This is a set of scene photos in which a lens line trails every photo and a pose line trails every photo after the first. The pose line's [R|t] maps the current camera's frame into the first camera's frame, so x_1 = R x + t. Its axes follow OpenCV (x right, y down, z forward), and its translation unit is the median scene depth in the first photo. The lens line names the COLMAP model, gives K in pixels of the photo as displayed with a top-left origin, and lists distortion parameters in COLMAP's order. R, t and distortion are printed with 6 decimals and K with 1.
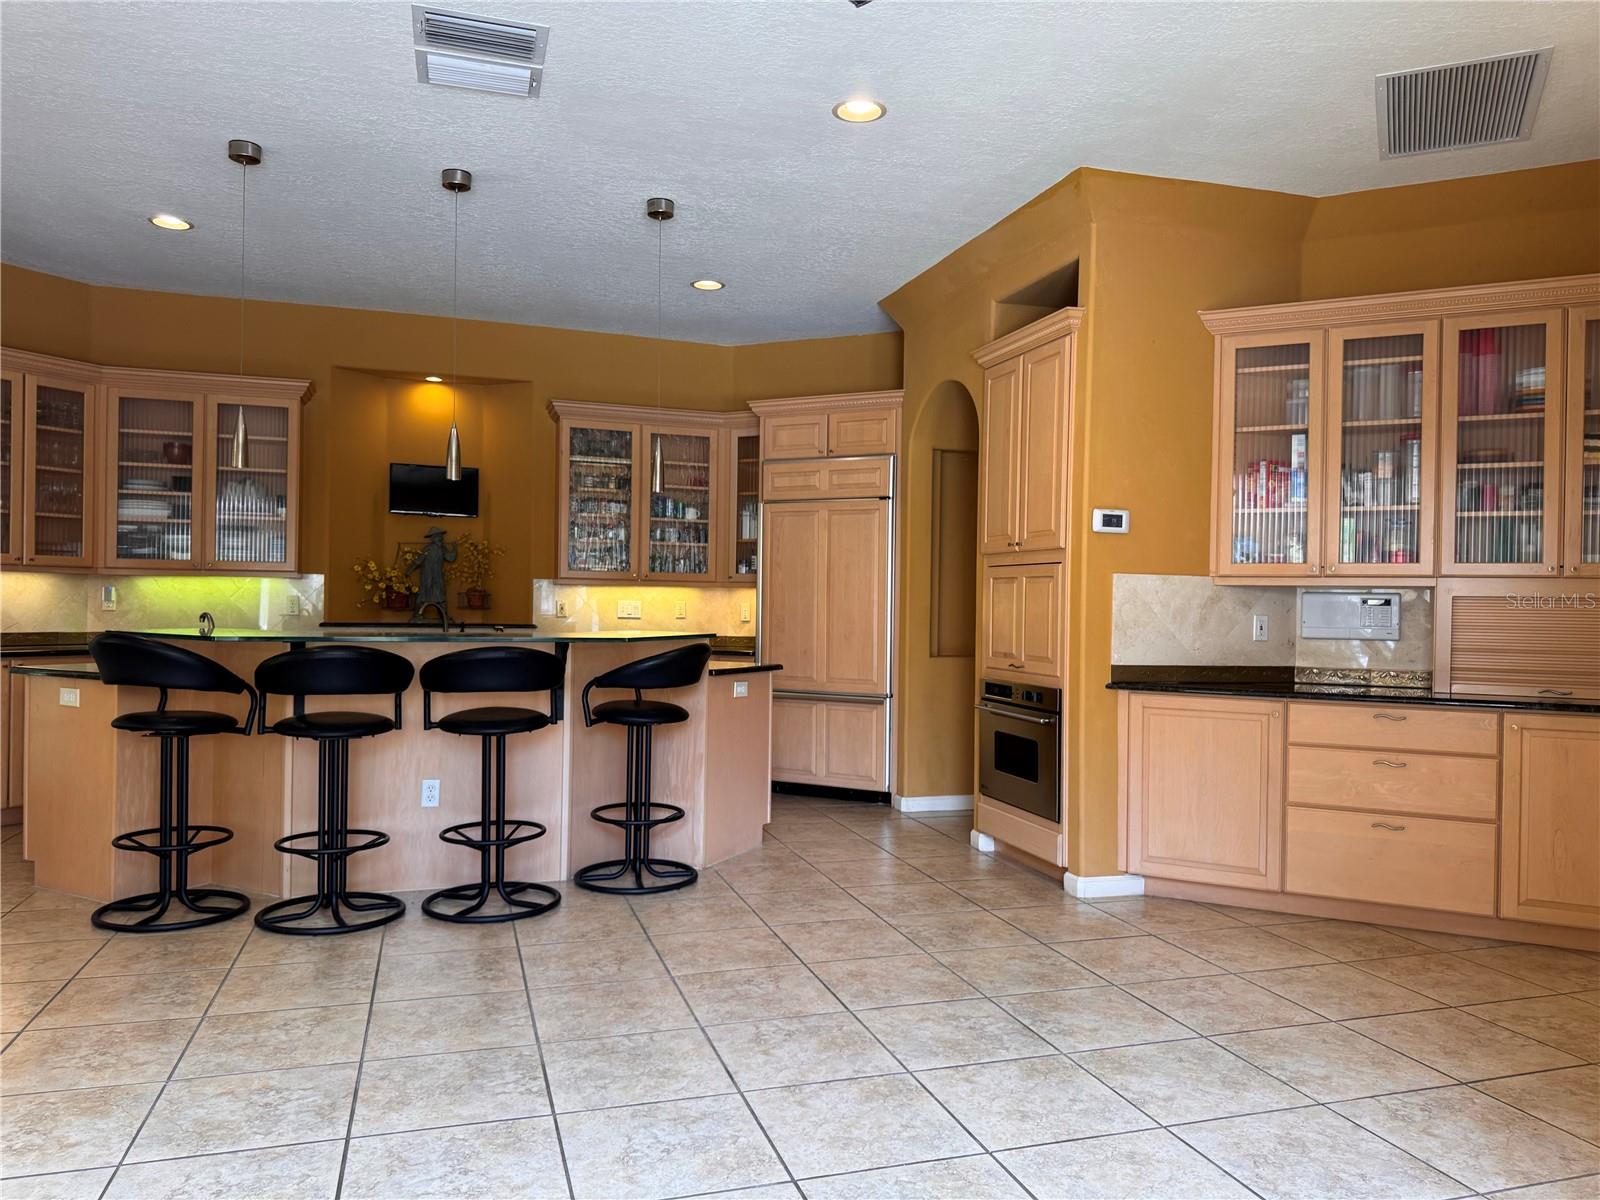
lens RADIAL K [[1126.0, 0, 811.2], [0, 1126.0, 604.9], [0, 0, 1]] dist [0.053332, -0.061708]
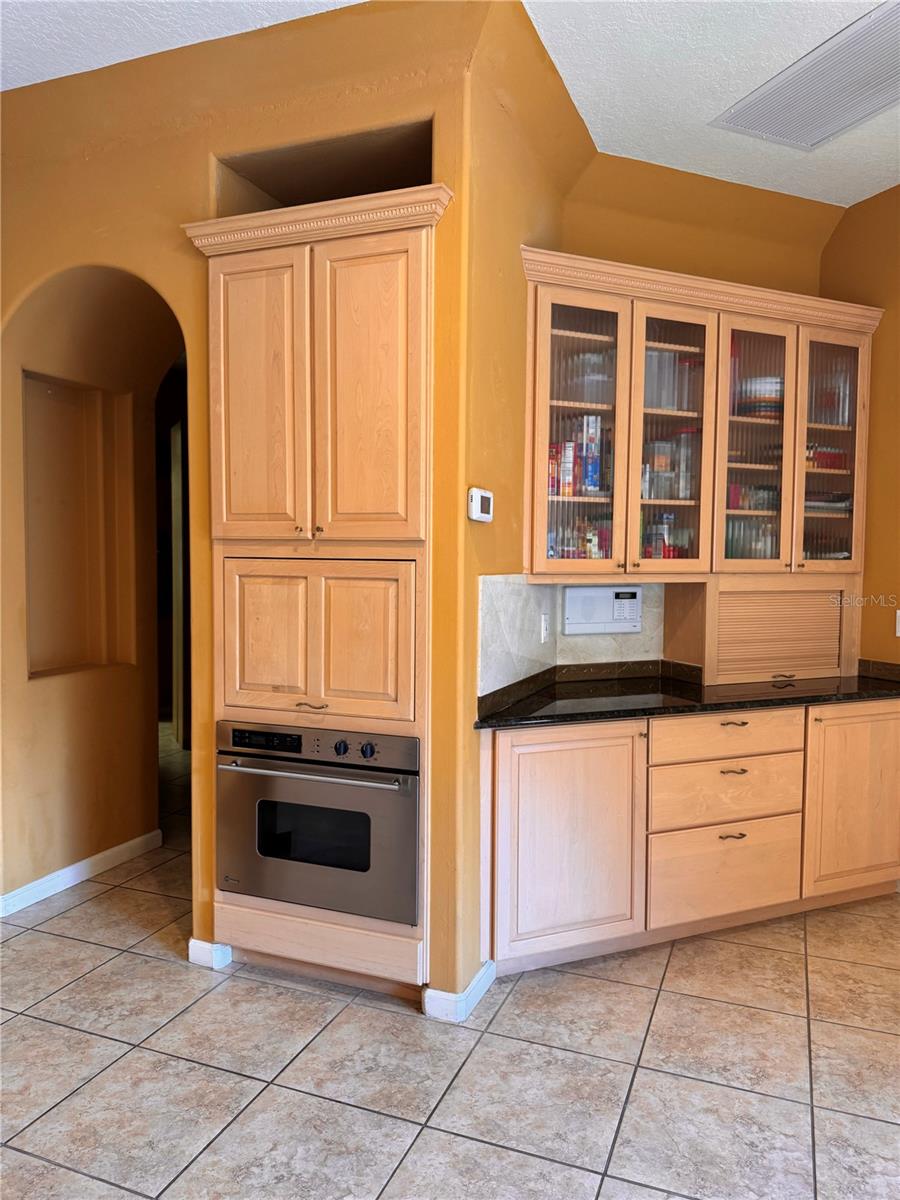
lens RADIAL K [[844.5, 0, 433.6], [0, 844.5, 597.9], [0, 0, 1]] dist [0.053332, -0.061708]
pose [[0.637960, -0.050305, 0.768425, -0.170387], [0.002690, 0.998003, 0.063102, -0.045571], [-0.770065, -0.038189, 0.636821, 0.632641]]
